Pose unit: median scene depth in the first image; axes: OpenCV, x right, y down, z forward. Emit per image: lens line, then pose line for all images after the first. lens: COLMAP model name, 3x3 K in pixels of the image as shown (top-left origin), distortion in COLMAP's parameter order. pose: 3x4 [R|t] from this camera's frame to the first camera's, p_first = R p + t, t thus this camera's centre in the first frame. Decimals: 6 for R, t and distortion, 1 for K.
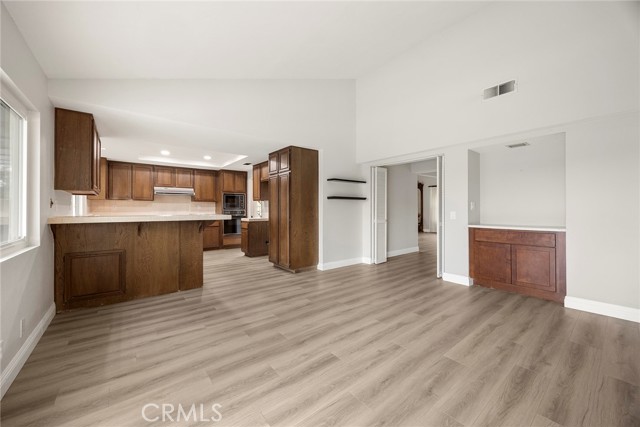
lens RADIAL K [[245.4, 0, 319.5], [0, 245.4, 208.5], [0, 0, 1]] dist [0.000405, 0.000084]
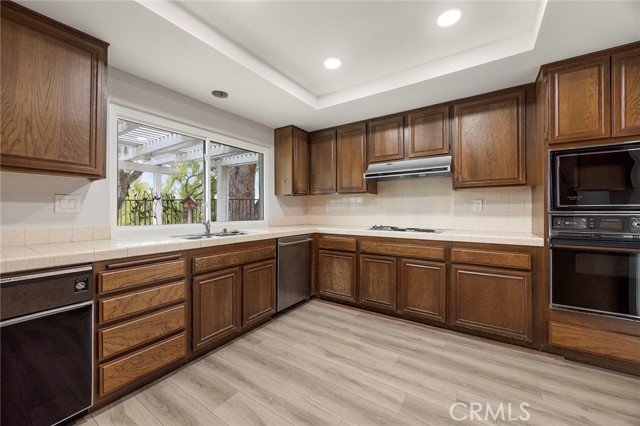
lens RADIAL K [[245.4, 0, 319.5], [0, 245.4, 208.0], [0, 0, 1]] dist [0.000405, 0.000084]
pose [[0.290471, -0.010754, -0.956823, -0.247741], [0.002728, 0.999942, -0.010410, 0.003292], [0.956880, 0.000414, 0.290484, 0.813089]]
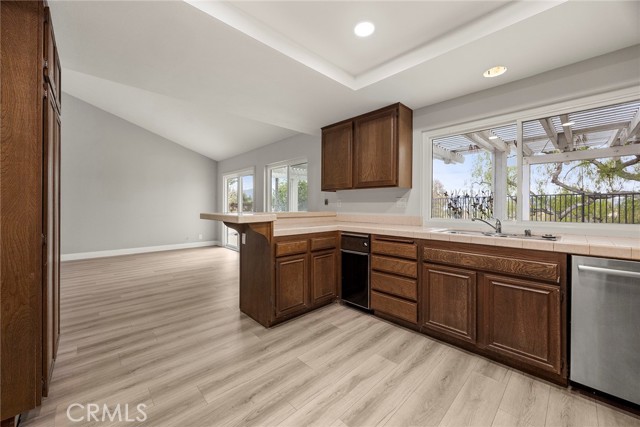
lens RADIAL K [[245.4, 0, 319.5], [0, 245.4, 208.5], [0, 0, 1]] dist [0.000405, 0.000084]
pose [[-0.997162, -0.001028, -0.075279, -0.411142], [-0.001228, 0.999996, 0.002612, 0.005539], [0.075276, 0.002697, -0.997159, 1.103440]]
